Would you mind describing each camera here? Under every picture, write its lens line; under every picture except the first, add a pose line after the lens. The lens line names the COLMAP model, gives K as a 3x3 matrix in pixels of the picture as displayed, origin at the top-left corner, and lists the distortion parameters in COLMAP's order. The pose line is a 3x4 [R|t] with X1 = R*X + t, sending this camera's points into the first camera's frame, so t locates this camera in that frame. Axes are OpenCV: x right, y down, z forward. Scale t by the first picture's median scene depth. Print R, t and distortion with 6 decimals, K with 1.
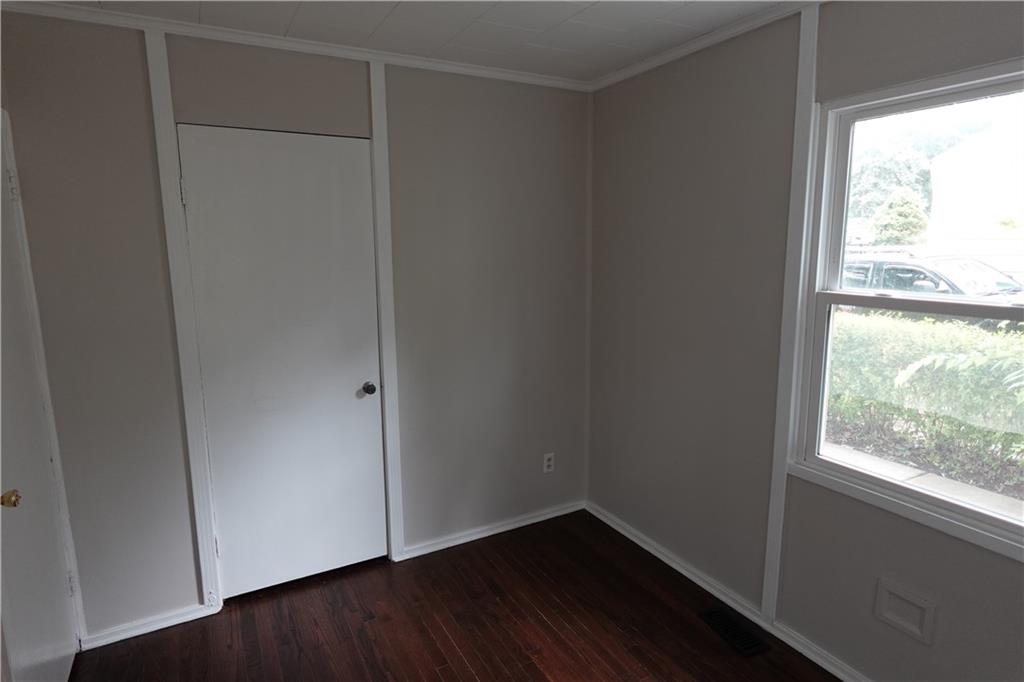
lens RADIAL K [[579.1, 0, 512.0], [0, 579.1, 341.0], [0, 0, 1]] dist [-0.001916, -0.000922]
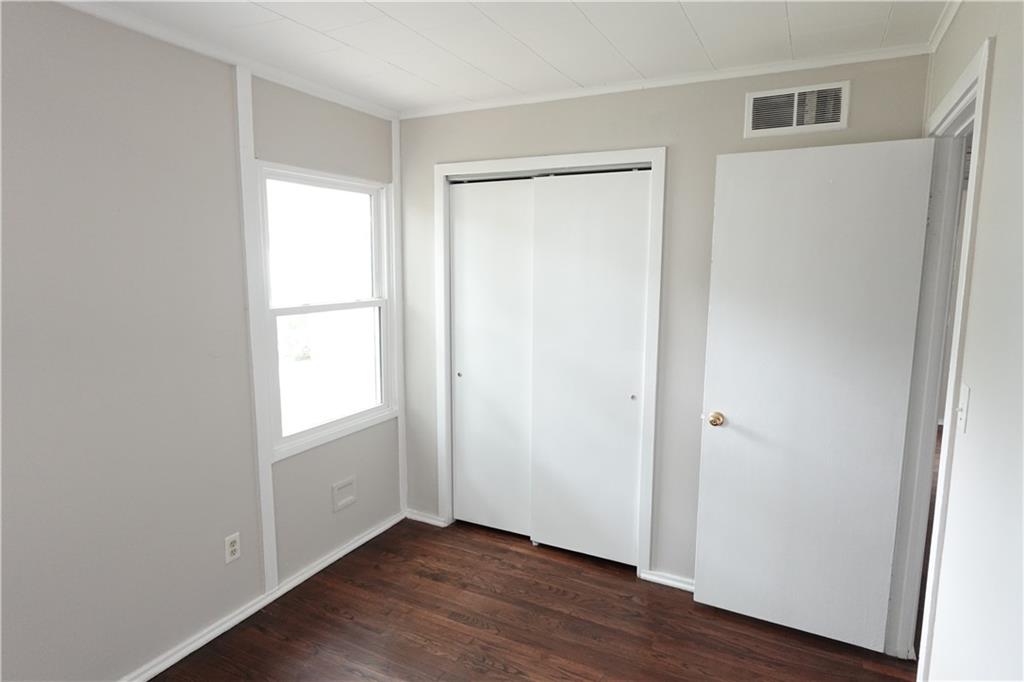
lens RADIAL K [[579.1, 0, 512.0], [0, 579.1, 341.0], [0, 0, 1]] dist [-0.001916, -0.000922]
pose [[-0.555976, -0.110286, 0.823850, -0.840922], [0.131307, 0.967059, 0.218070, -0.232455], [-0.820762, 0.229419, -0.523180, 1.306909]]
